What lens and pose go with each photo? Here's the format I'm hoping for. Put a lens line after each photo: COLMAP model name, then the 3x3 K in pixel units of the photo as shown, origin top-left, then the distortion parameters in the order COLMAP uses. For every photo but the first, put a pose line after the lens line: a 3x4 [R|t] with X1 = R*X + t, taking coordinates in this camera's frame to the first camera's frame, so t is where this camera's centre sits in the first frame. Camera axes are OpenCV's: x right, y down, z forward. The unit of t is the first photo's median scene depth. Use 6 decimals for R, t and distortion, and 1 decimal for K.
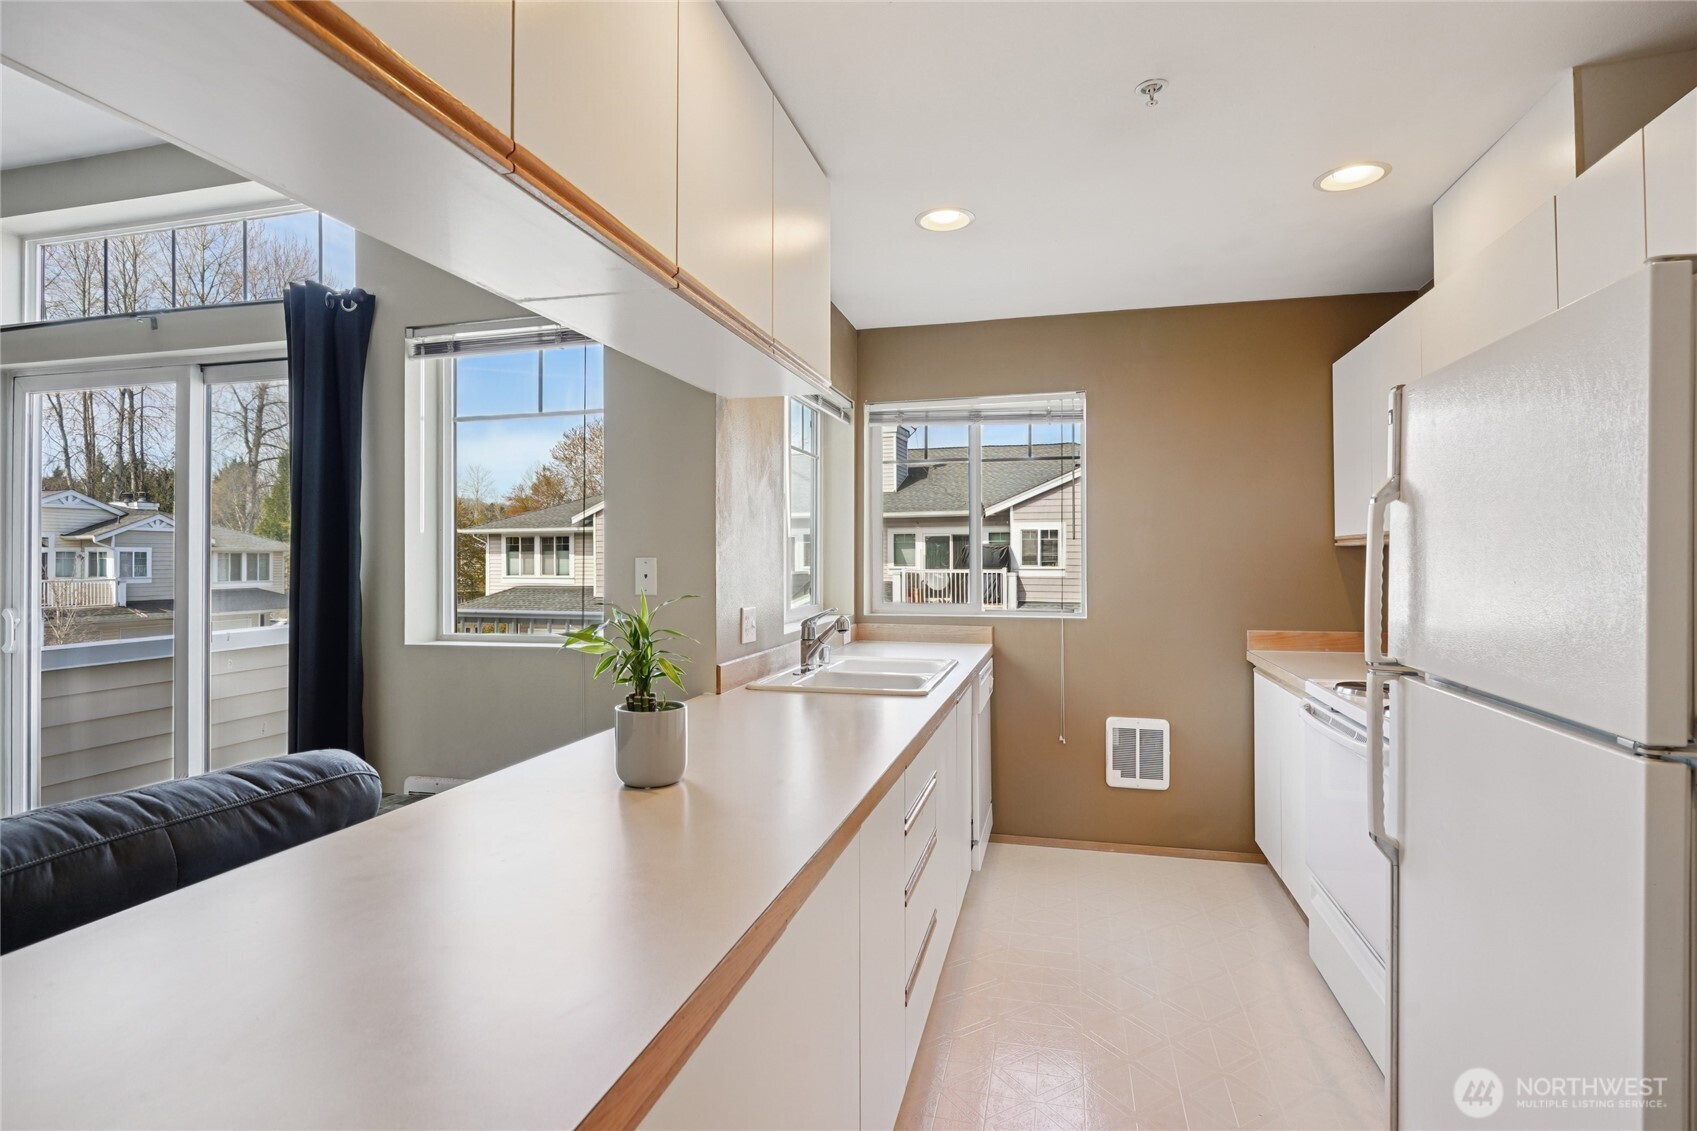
lens RADIAL K [[826.0, 0, 853.1], [0, 826.0, 563.6], [0, 0, 1]] dist [0.007934, -0.004103]
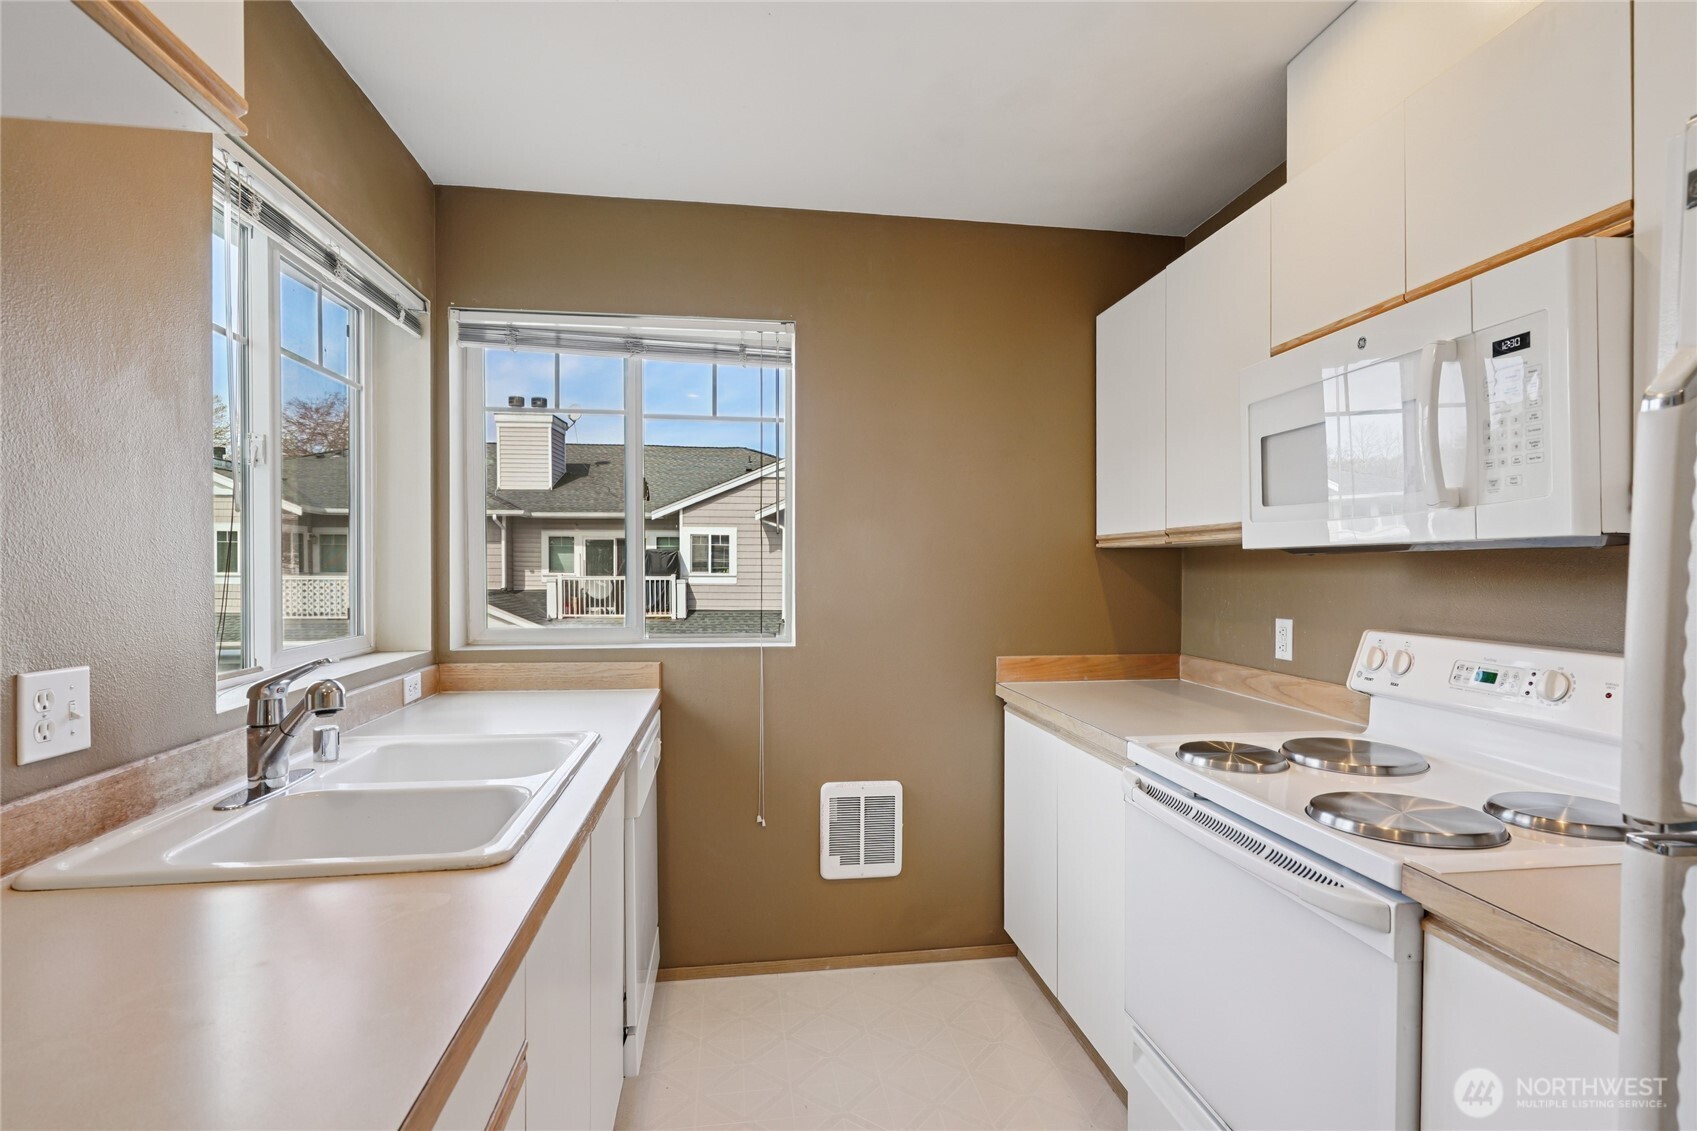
lens RADIAL K [[826.0, 0, 850.6], [0, 826.0, 580.1], [0, 0, 1]] dist [0.007934, -0.004103]
pose [[0.923593, -0.001486, 0.383371, 0.052642], [-0.002983, 0.999934, 0.011062, 0.001903], [-0.383362, -0.011360, 0.923528, 0.310629]]
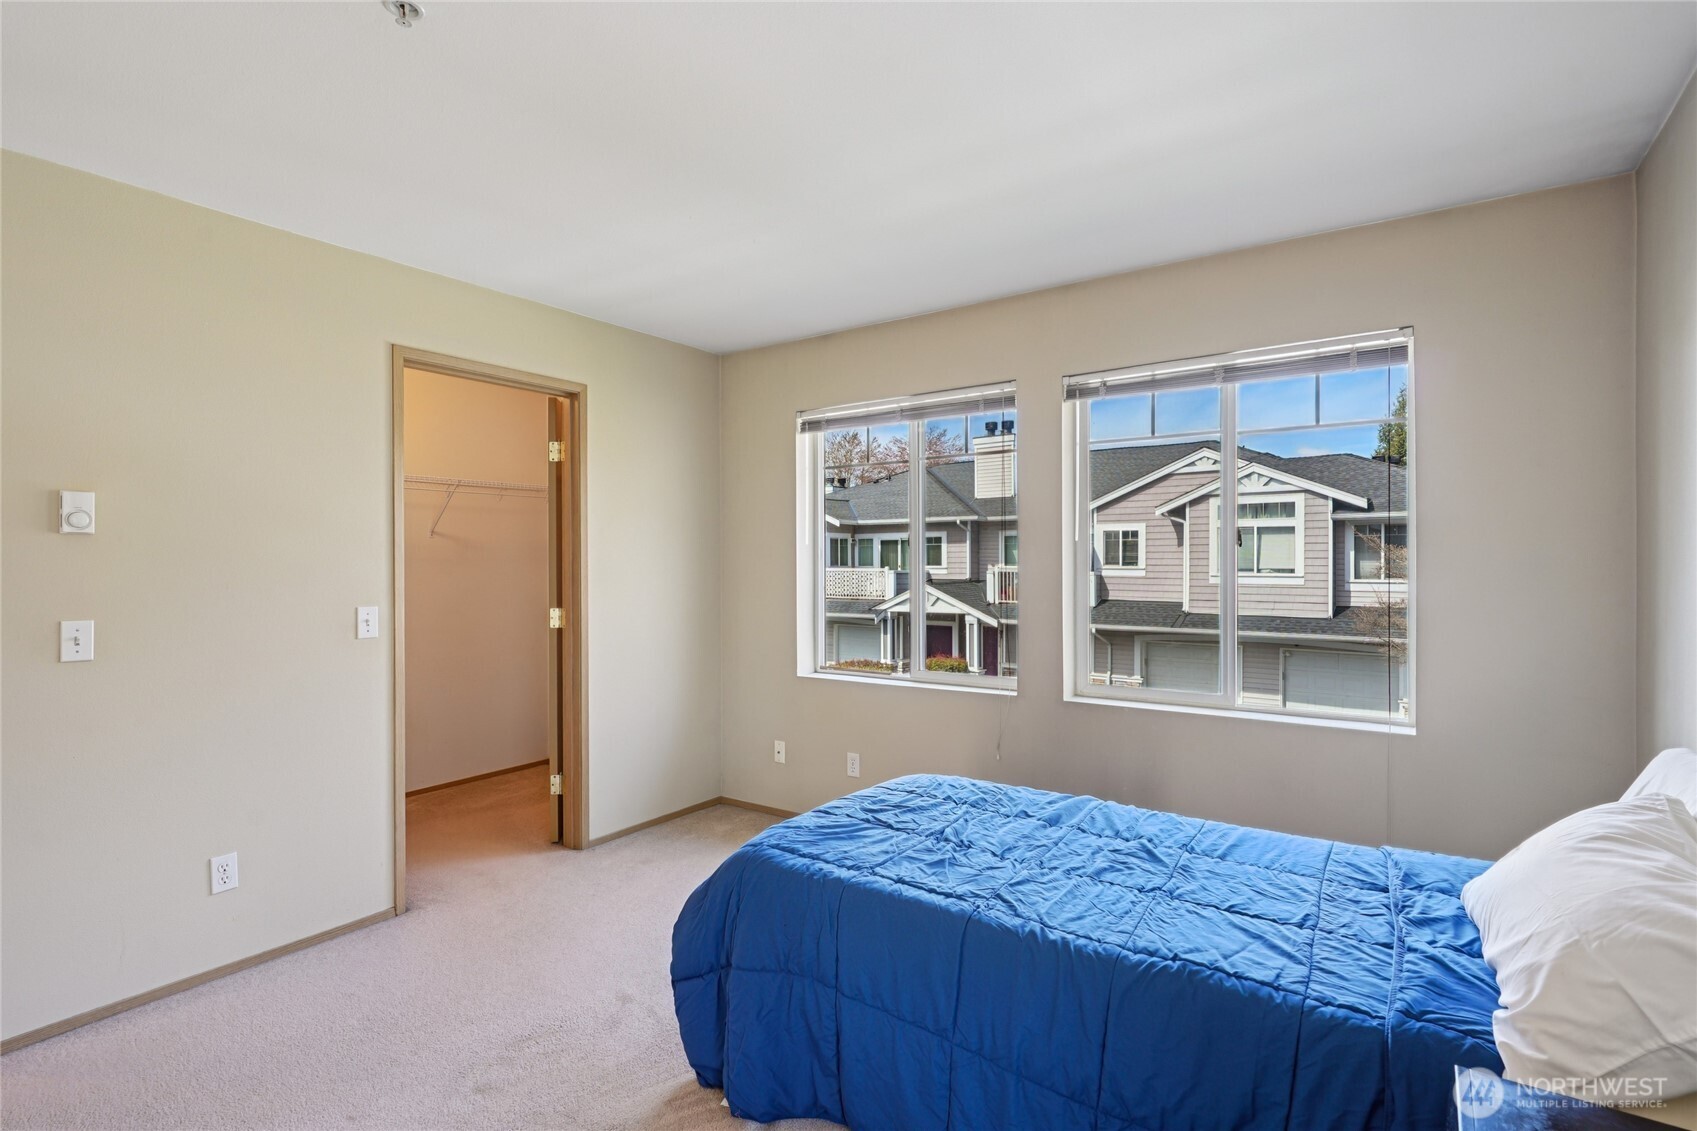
lens RADIAL K [[826.0, 0, 863.7], [0, 826.0, 559.2], [0, 0, 1]] dist [0.007934, -0.004103]
pose [[0.944179, 0.000413, -0.329432, 1.472254], [-0.004002, 0.999940, -0.010216, 0.036379], [0.329408, 0.010964, 0.944124, -0.466607]]
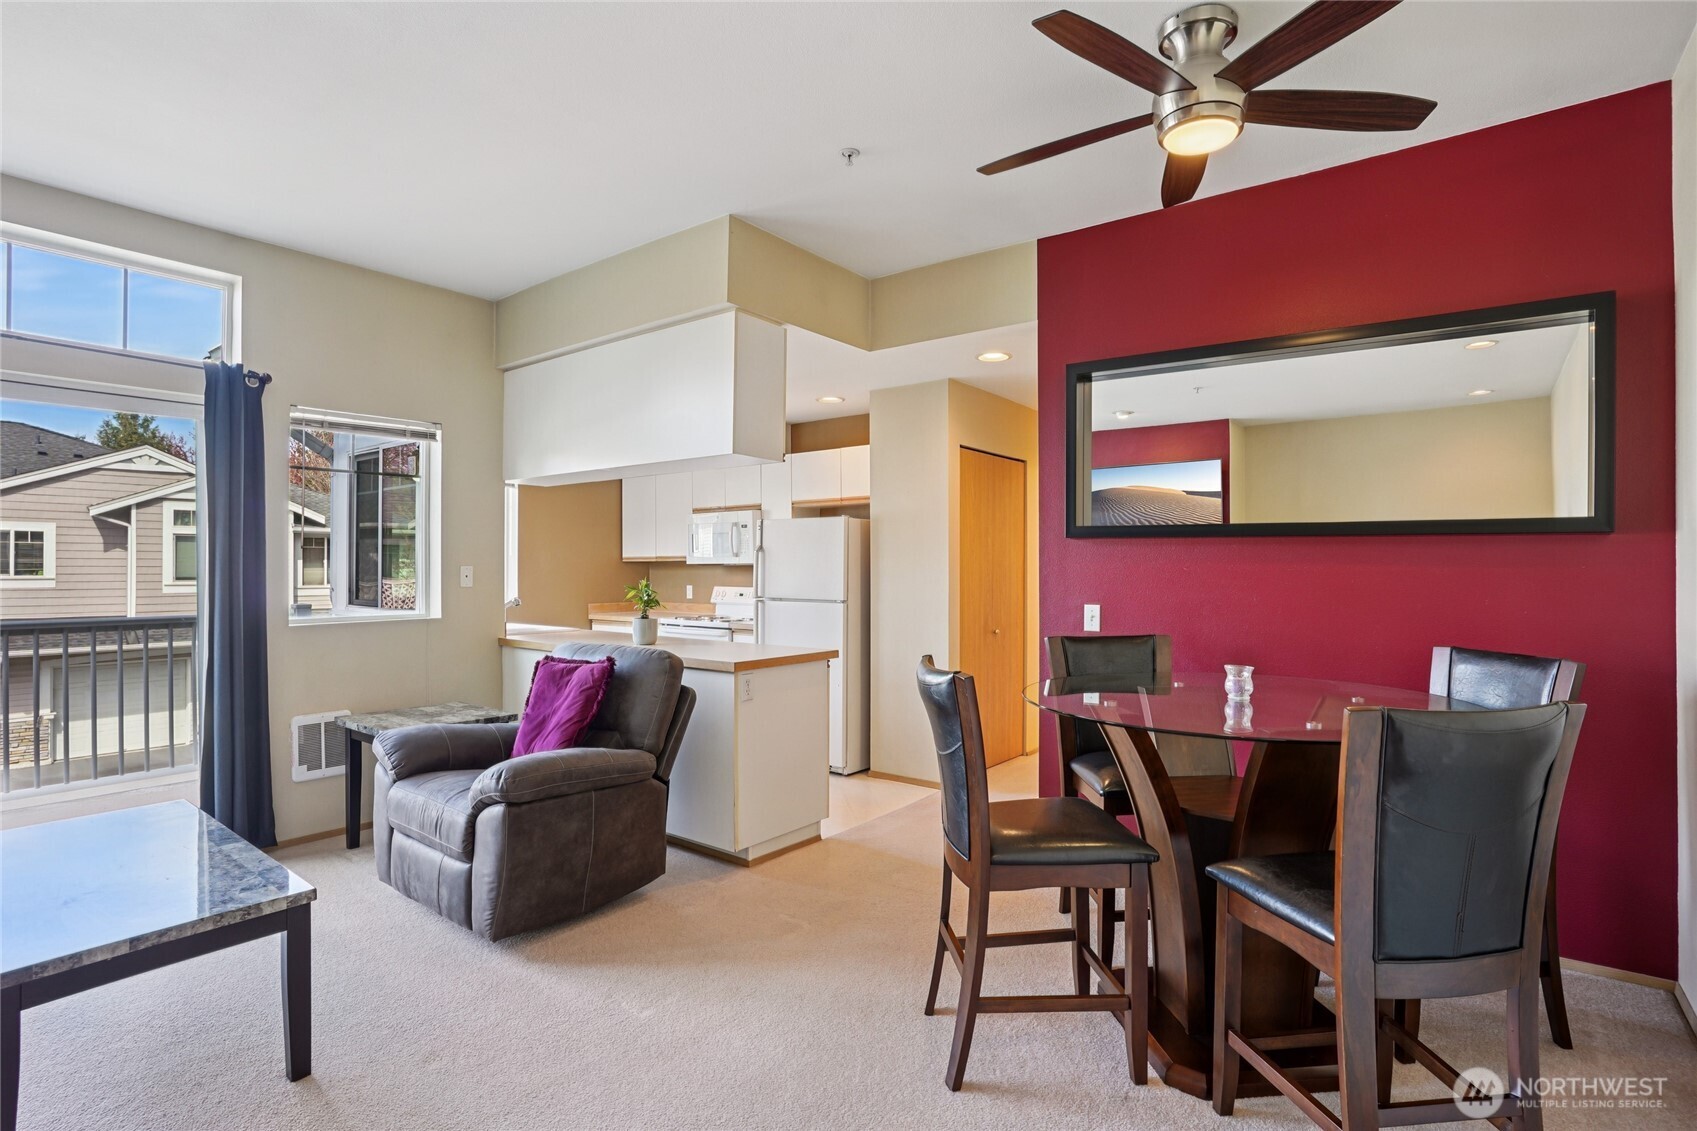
lens RADIAL K [[828.1, 0, 814.0], [0, 828.1, 566.0], [0, 0, 1]] dist [-0.026552, 0.013052]
pose [[0.419524, 0.002722, 0.907740, -0.964163], [0.003546, 0.999983, -0.004638, 0.001449], [-0.907737, 0.005165, 0.419507, -0.272456]]
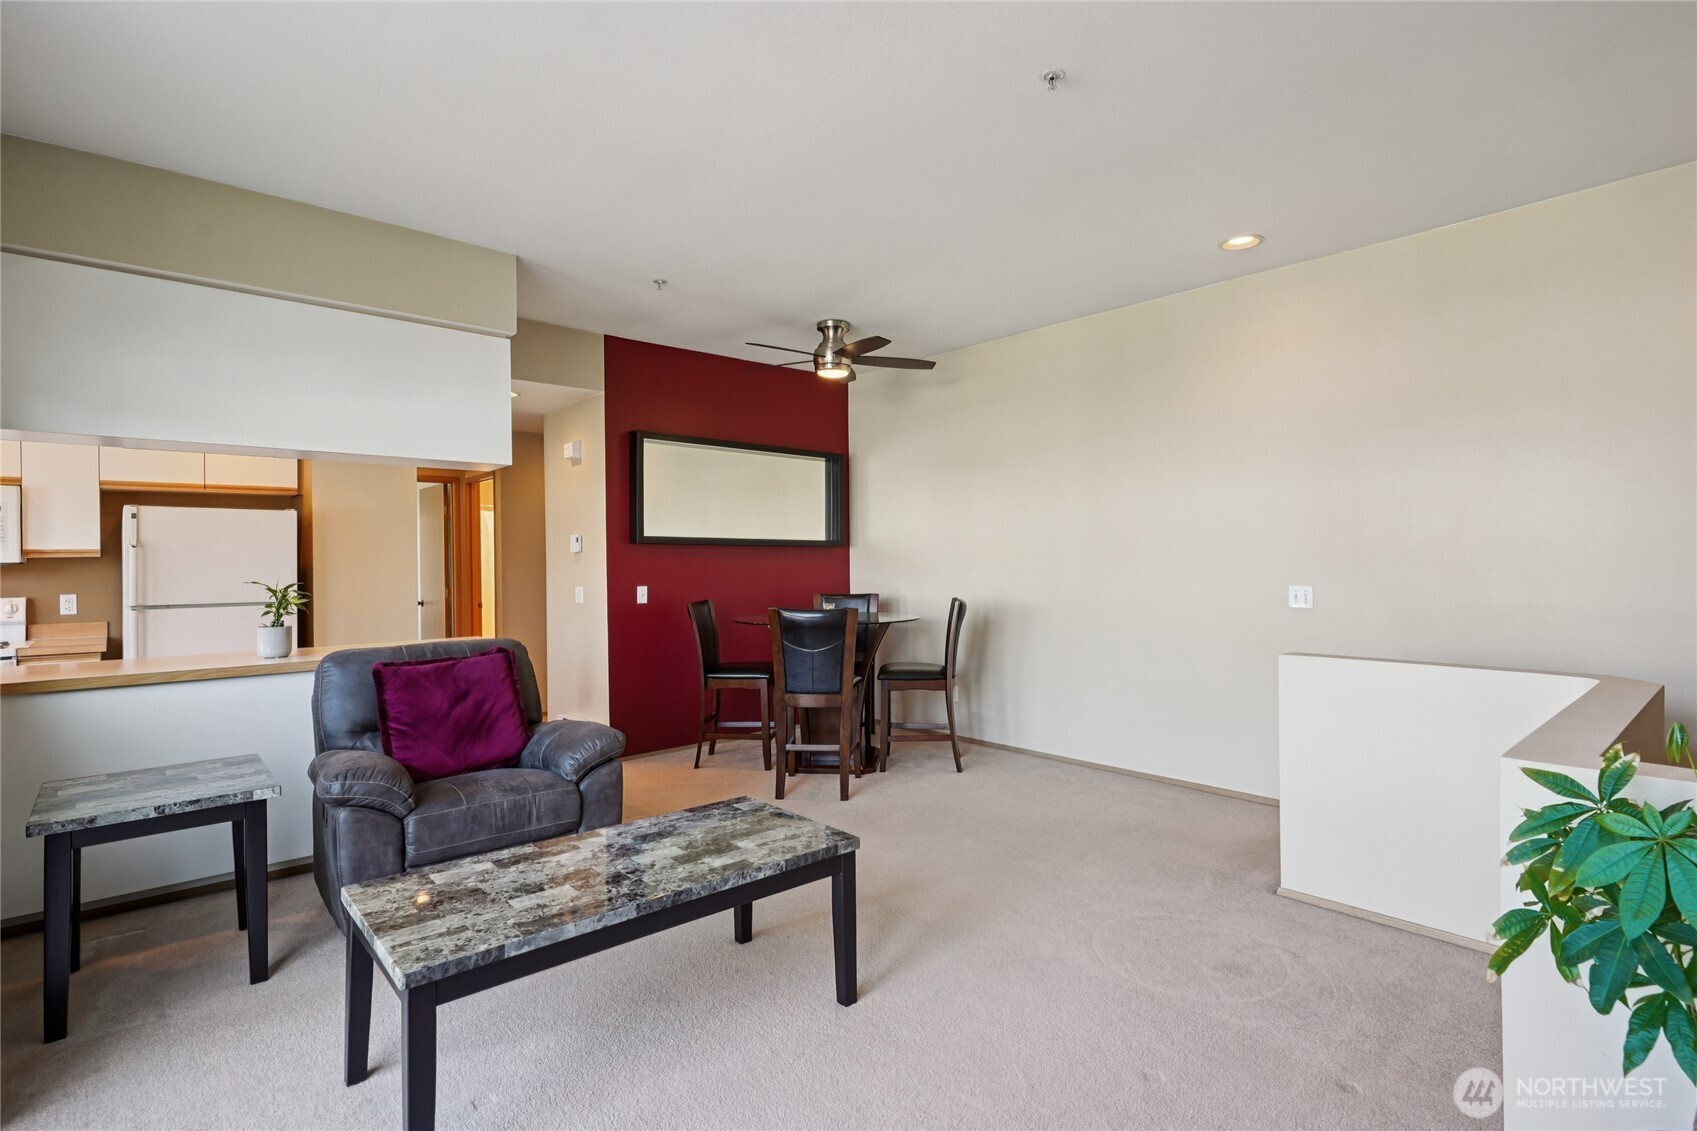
lens RADIAL K [[826.0, 0, 849.2], [0, 826.0, 563.3], [0, 0, 1]] dist [0.007934, -0.004103]
pose [[-0.828505, 0.004343, 0.559964, -1.104153], [0.011810, 0.999883, 0.009718, -0.006978], [-0.559857, 0.014664, -0.828460, 0.762116]]
